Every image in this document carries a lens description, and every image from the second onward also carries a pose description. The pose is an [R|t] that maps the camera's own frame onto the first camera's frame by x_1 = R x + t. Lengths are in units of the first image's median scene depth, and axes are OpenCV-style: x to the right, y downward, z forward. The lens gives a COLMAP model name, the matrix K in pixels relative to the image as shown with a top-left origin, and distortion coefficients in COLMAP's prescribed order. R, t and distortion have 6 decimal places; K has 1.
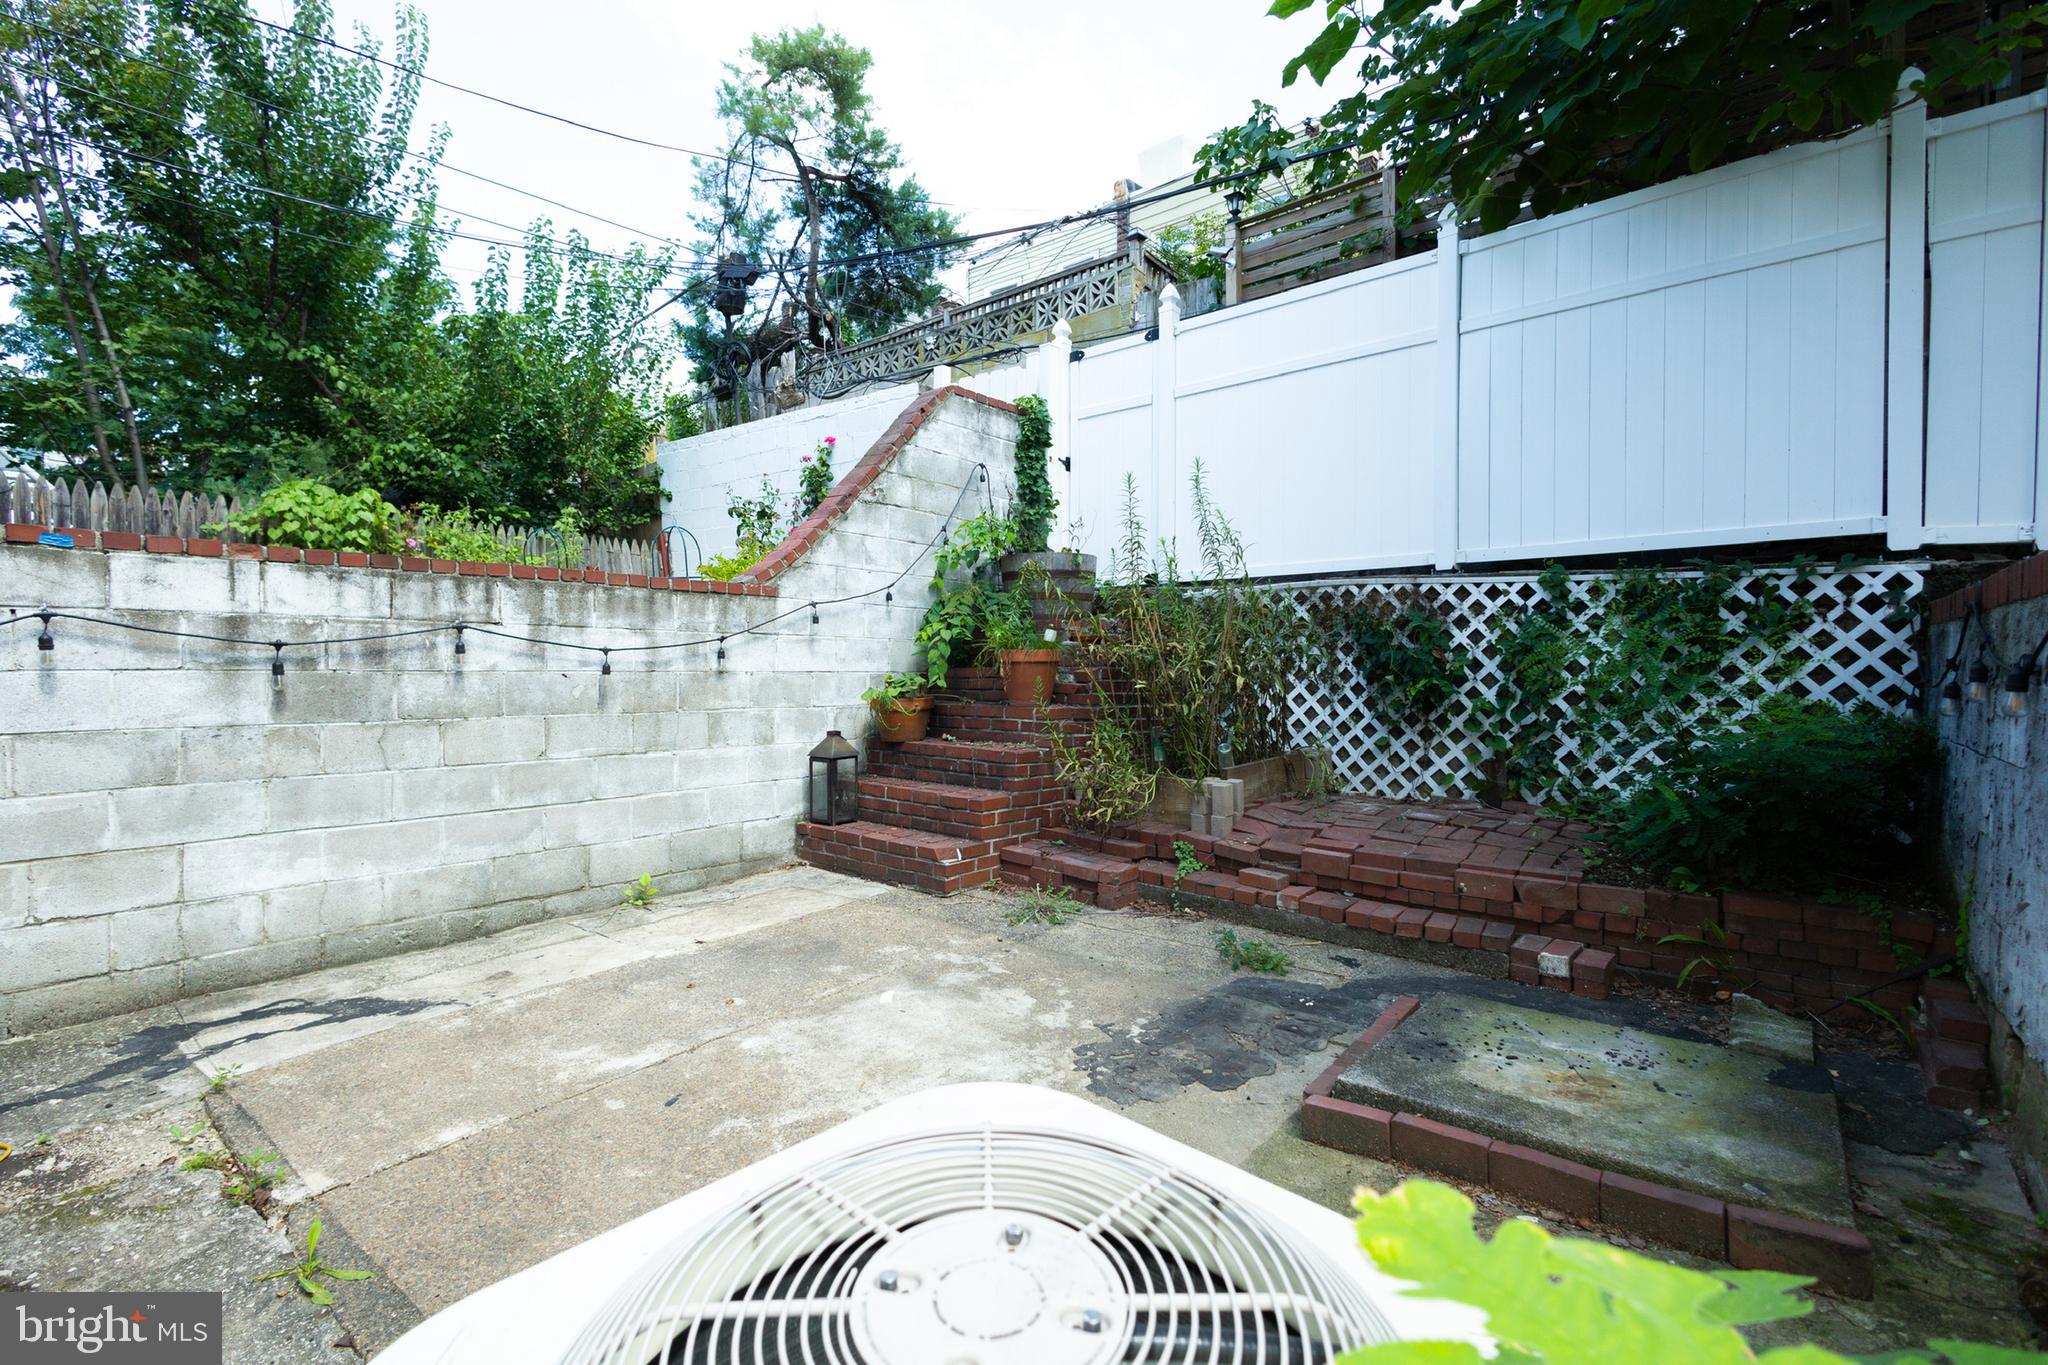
lens RADIAL K [[941.6, 0, 1014.8], [0, 941.6, 678.0], [0, 0, 1]] dist [0.012776, -0.002396]
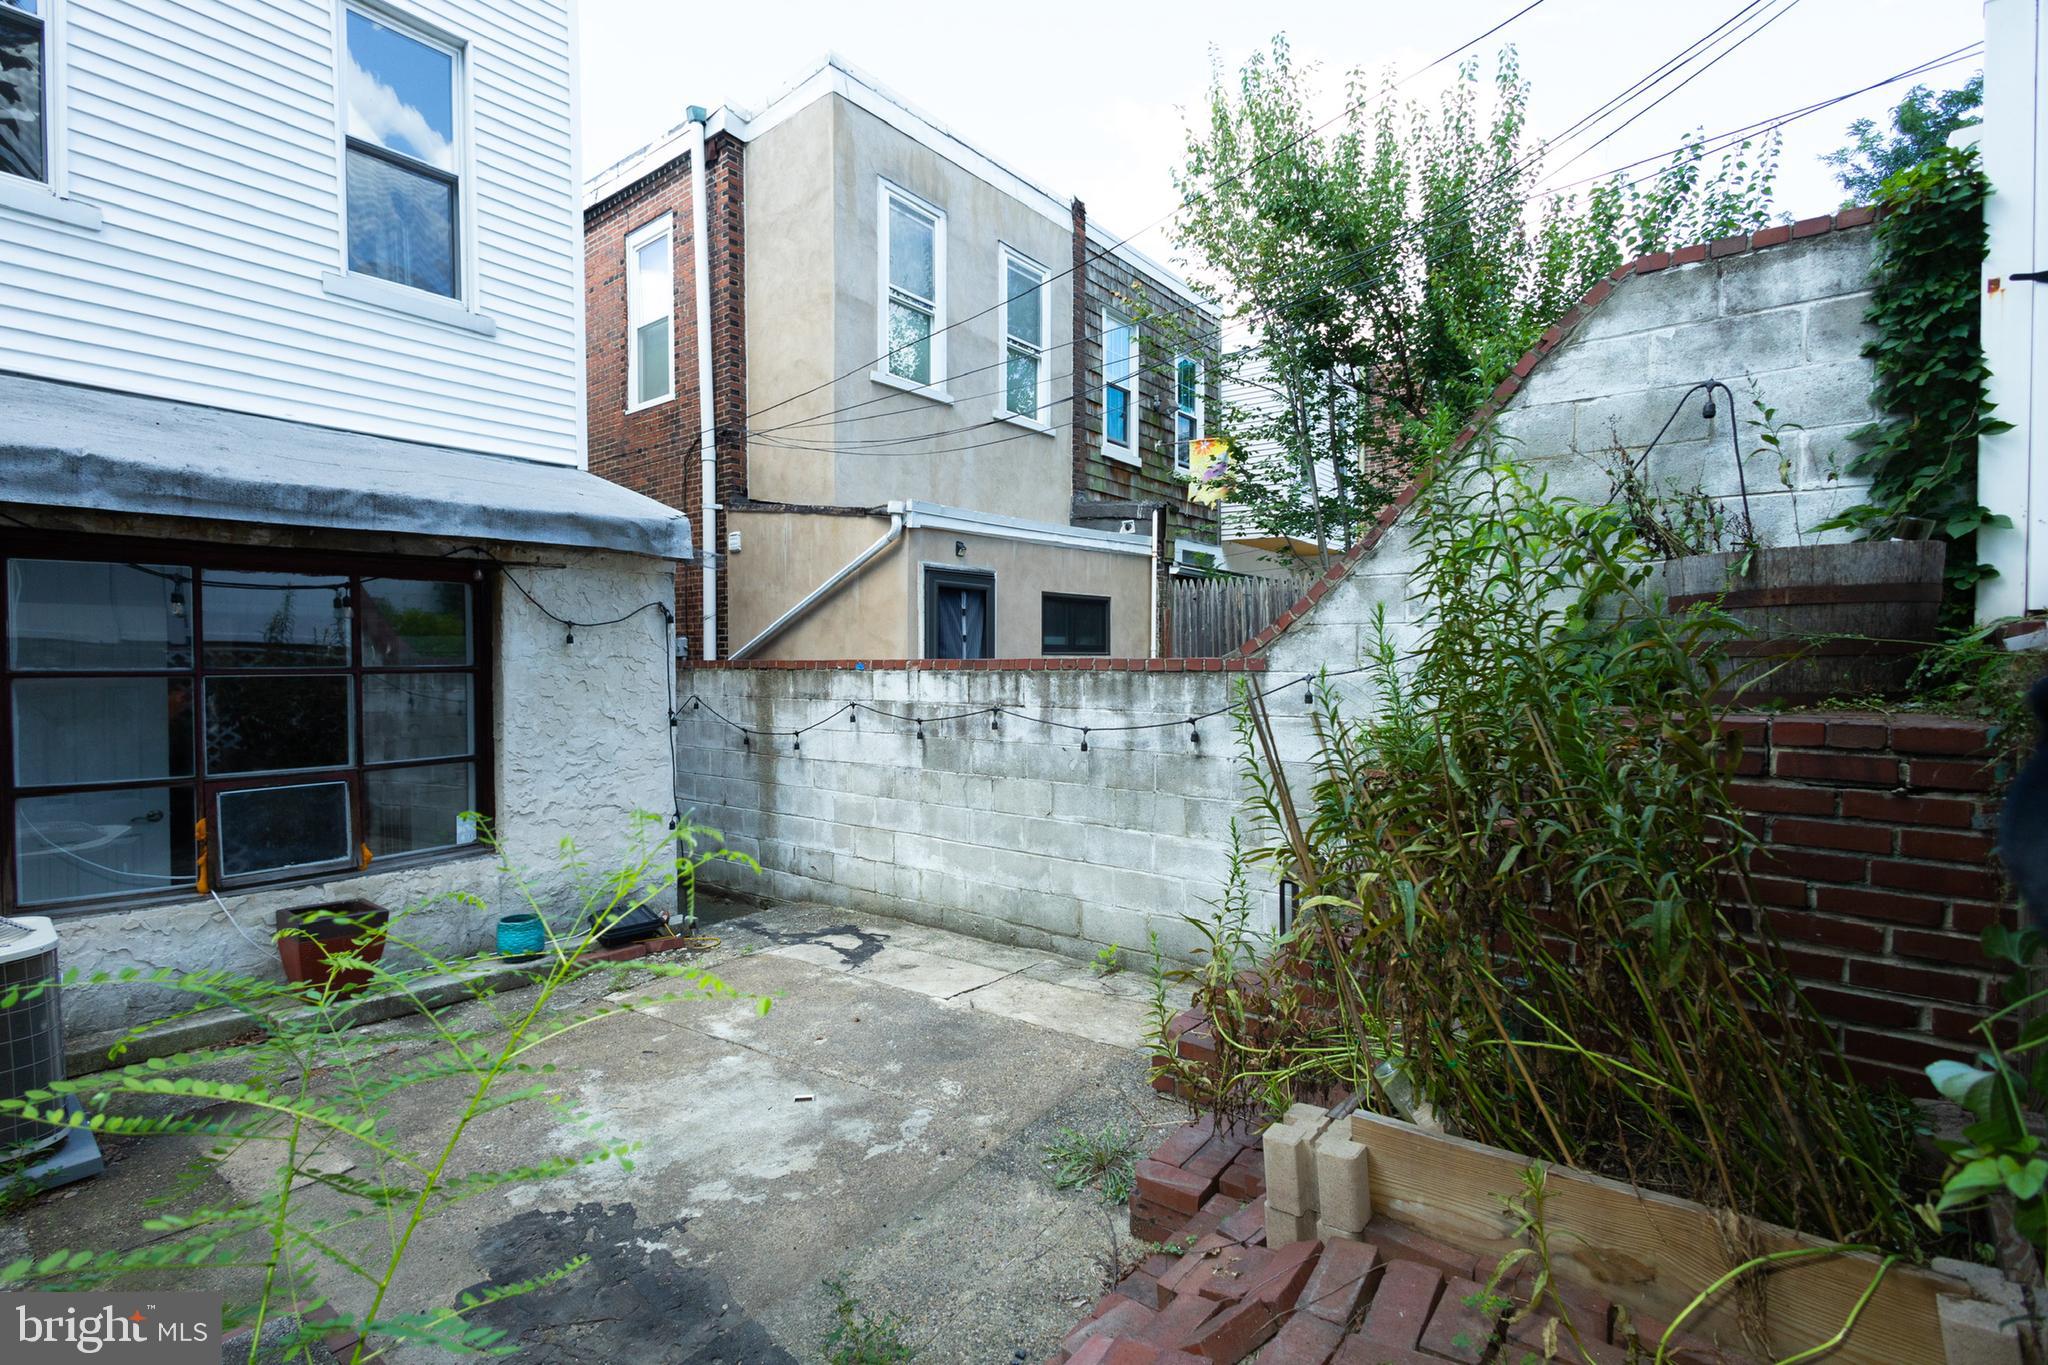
lens RADIAL K [[941.6, 0, 1015.7], [0, 941.6, 680.1], [0, 0, 1]] dist [0.012776, -0.002396]
pose [[0.026134, 0.015480, -0.999539, 0.756769], [-0.008610, 0.999846, 0.015259, -0.117471], [0.999621, 0.008207, 0.026264, 1.001445]]
